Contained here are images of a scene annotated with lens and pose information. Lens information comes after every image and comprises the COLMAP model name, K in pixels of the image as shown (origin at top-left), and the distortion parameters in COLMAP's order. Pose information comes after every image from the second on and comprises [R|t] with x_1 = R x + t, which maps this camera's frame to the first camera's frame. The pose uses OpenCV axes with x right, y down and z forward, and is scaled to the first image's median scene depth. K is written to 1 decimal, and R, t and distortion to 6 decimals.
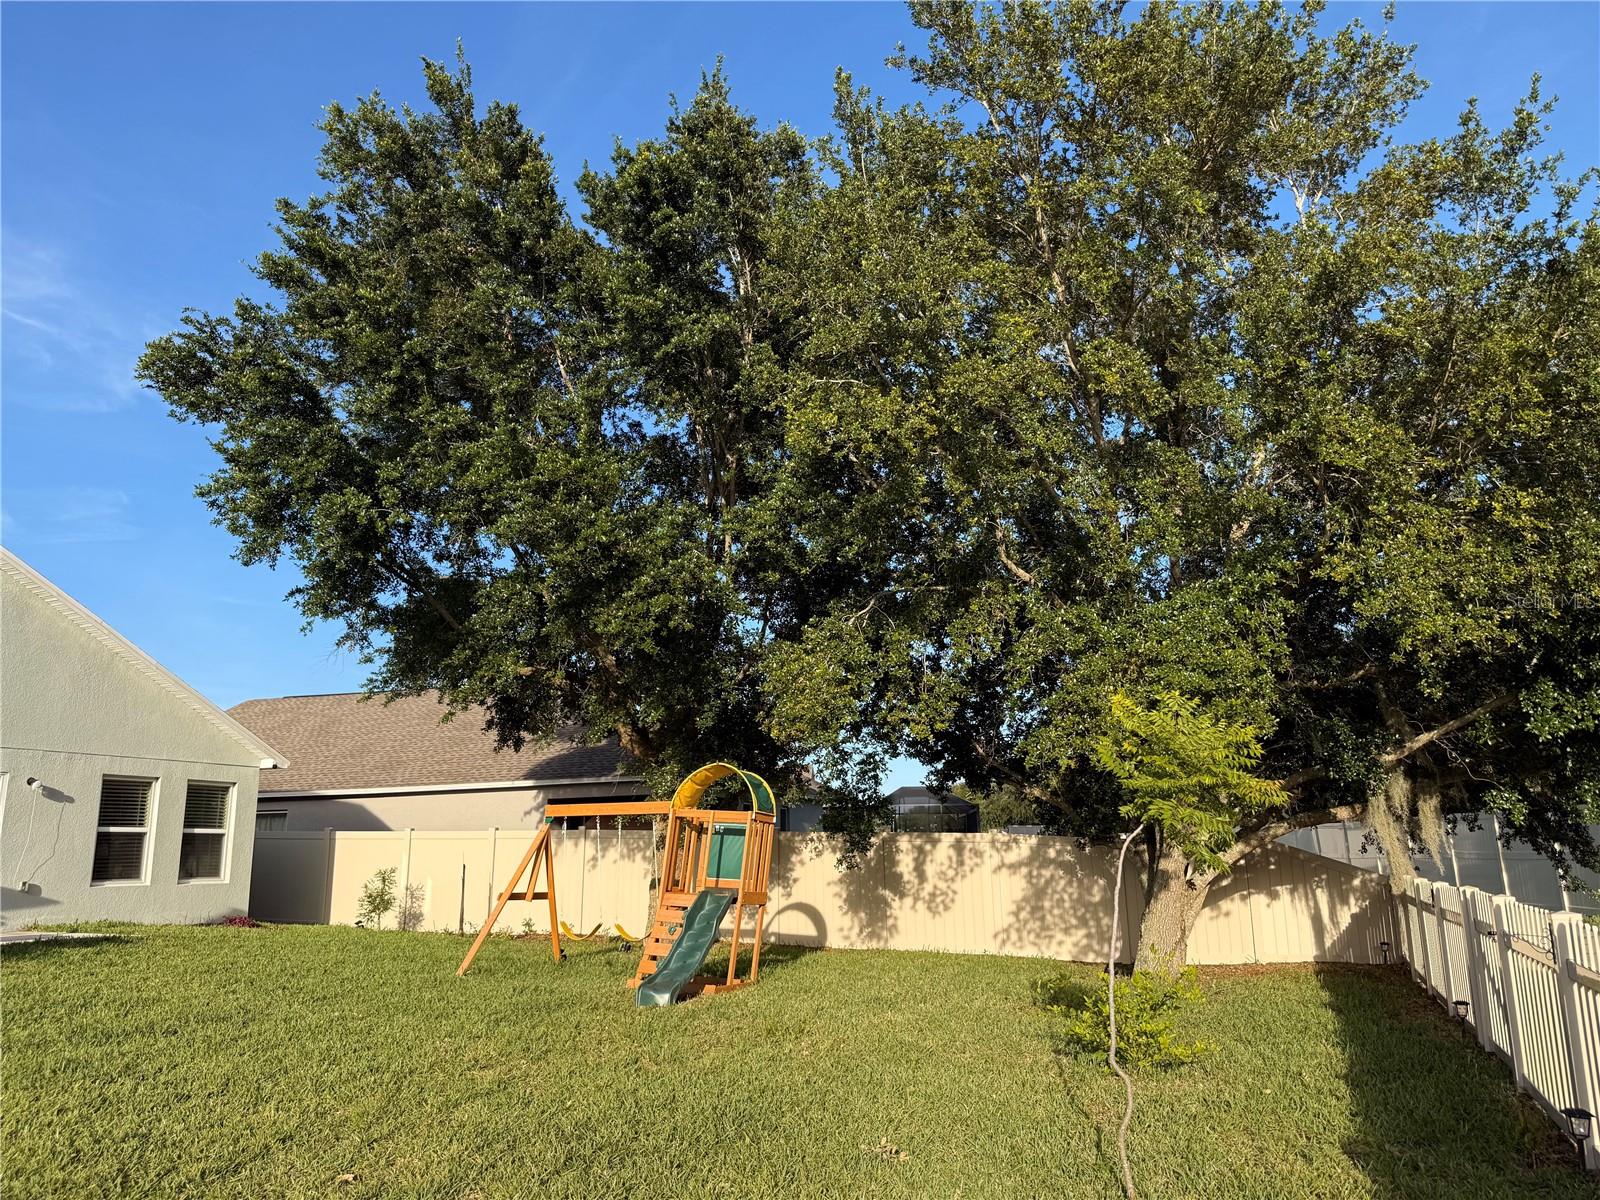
lens RADIAL K [[1133.9, 0, 786.9], [0, 1133.9, 602.7], [0, 0, 1]] dist [0.004149, -0.007042]
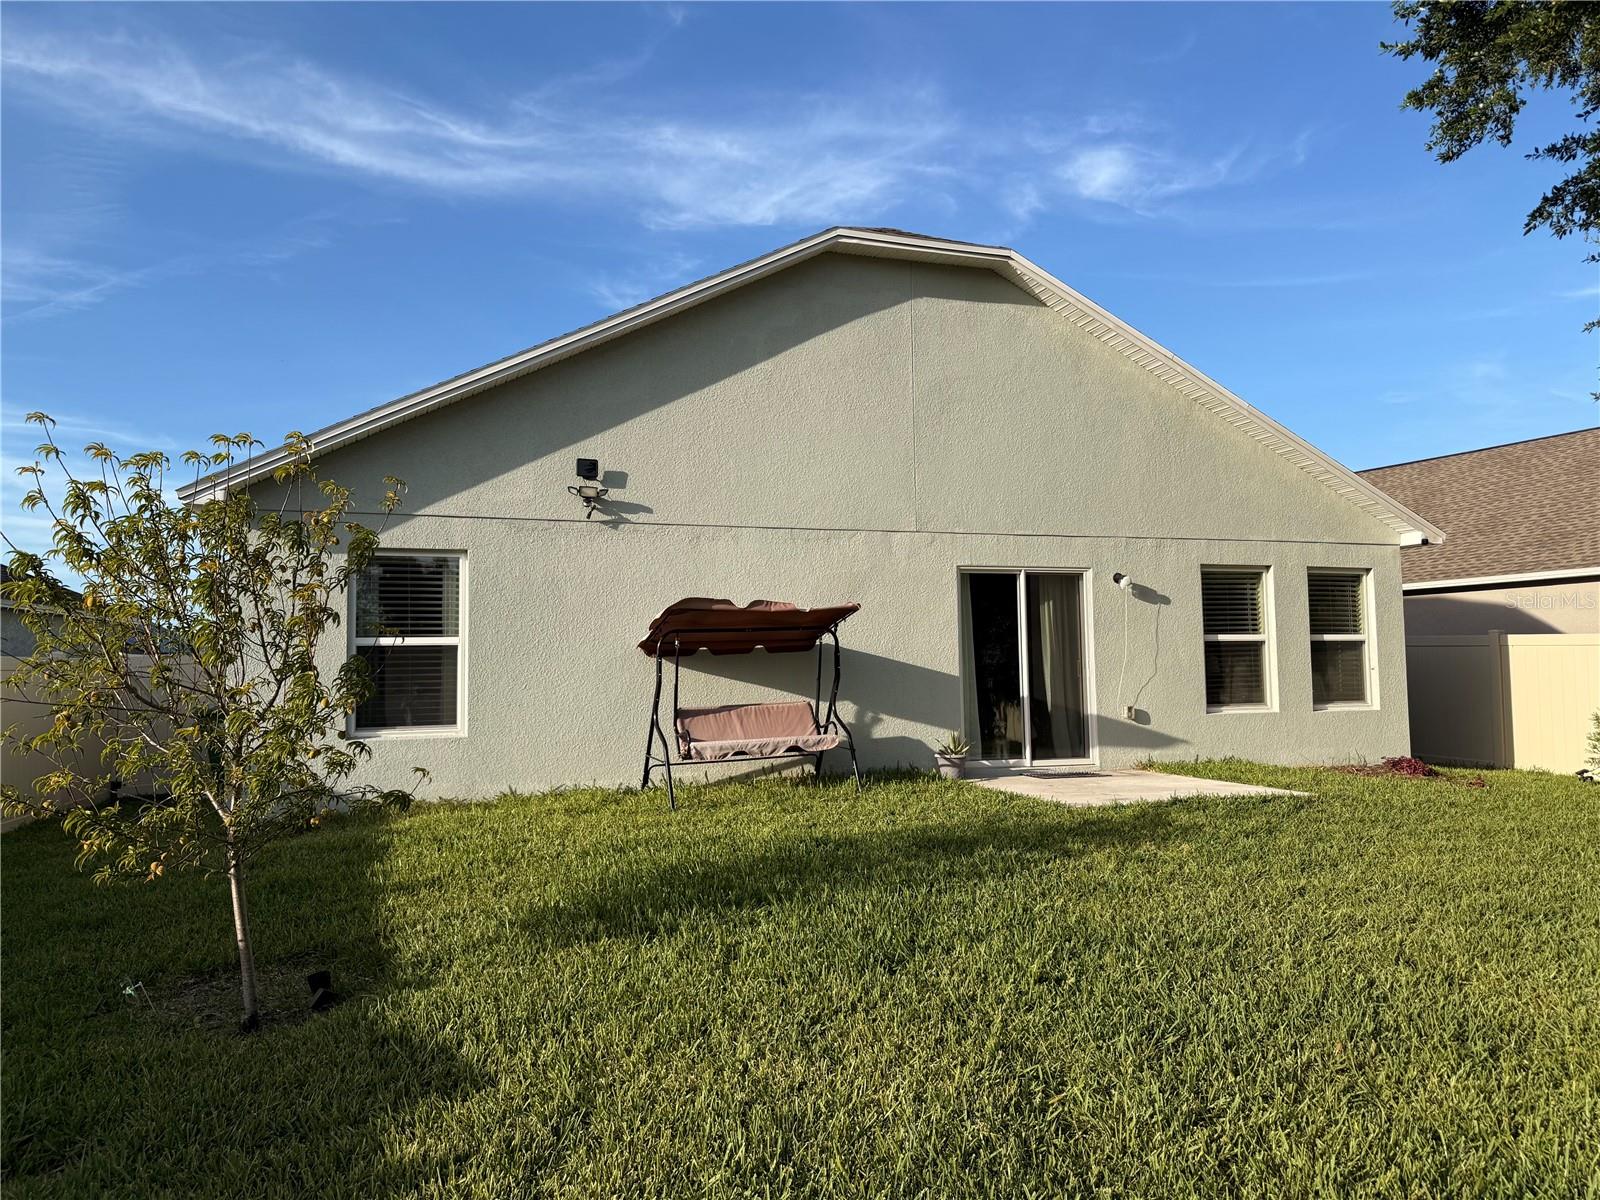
lens RADIAL K [[1133.9, 0, 786.9], [0, 1133.9, 602.7], [0, 0, 1]] dist [0.004149, -0.007042]
pose [[0.692859, -0.038968, -0.720019, -0.253271], [0.158456, 0.982359, 0.099313, 0.058484], [0.703447, -0.182901, 0.686811, 0.293931]]
